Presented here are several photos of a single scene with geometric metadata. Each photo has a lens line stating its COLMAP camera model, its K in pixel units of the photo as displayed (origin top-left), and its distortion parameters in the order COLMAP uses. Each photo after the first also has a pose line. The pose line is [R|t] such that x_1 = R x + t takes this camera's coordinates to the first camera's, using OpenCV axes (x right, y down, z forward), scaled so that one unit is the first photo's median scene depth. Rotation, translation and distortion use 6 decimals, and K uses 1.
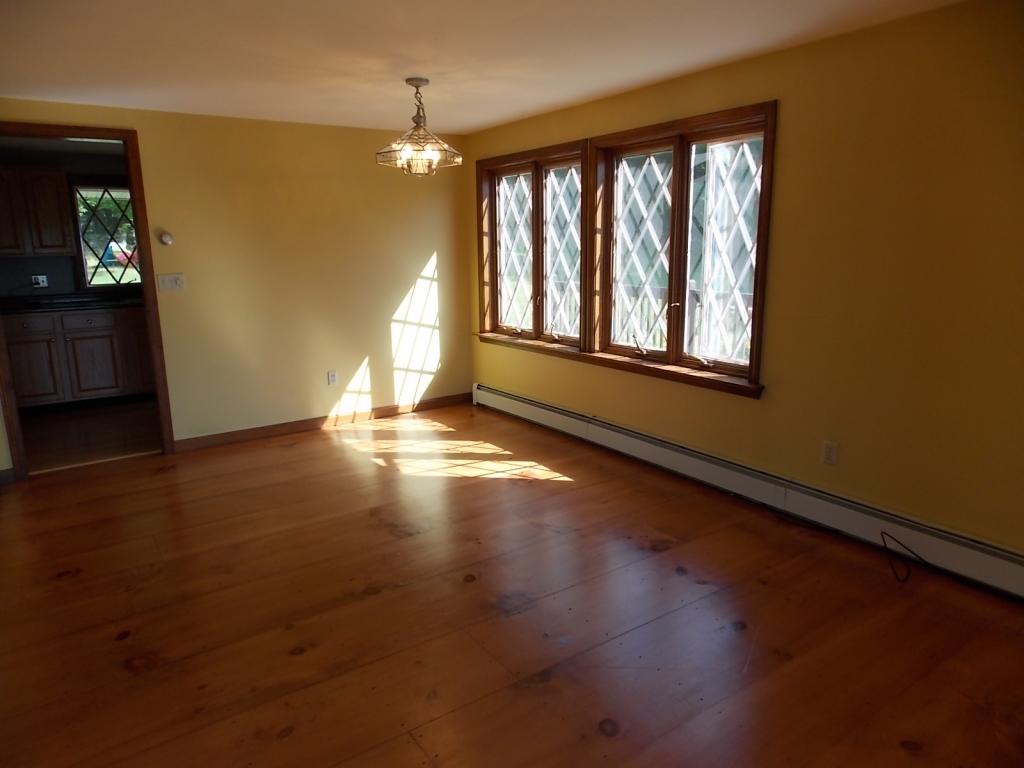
lens RADIAL K [[682.1, 0, 514.1], [0, 682.1, 392.4], [0, 0, 1]] dist [0.006965, -0.000246]
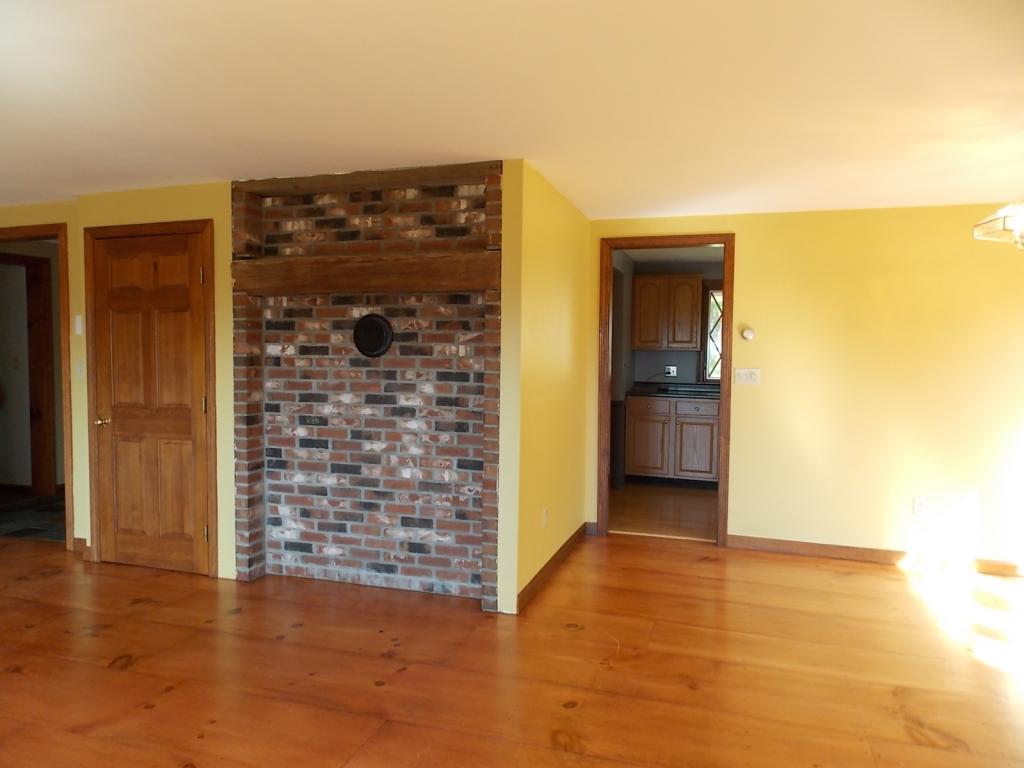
lens RADIAL K [[682.1, 0, 513.8], [0, 682.1, 380.2], [0, 0, 1]] dist [0.006965, -0.000246]
pose [[0.608292, 0.067597, -0.790830, 0.077806], [-0.202312, 0.976661, -0.072133, -0.012720], [0.767497, 0.203873, 0.607770, 0.119459]]
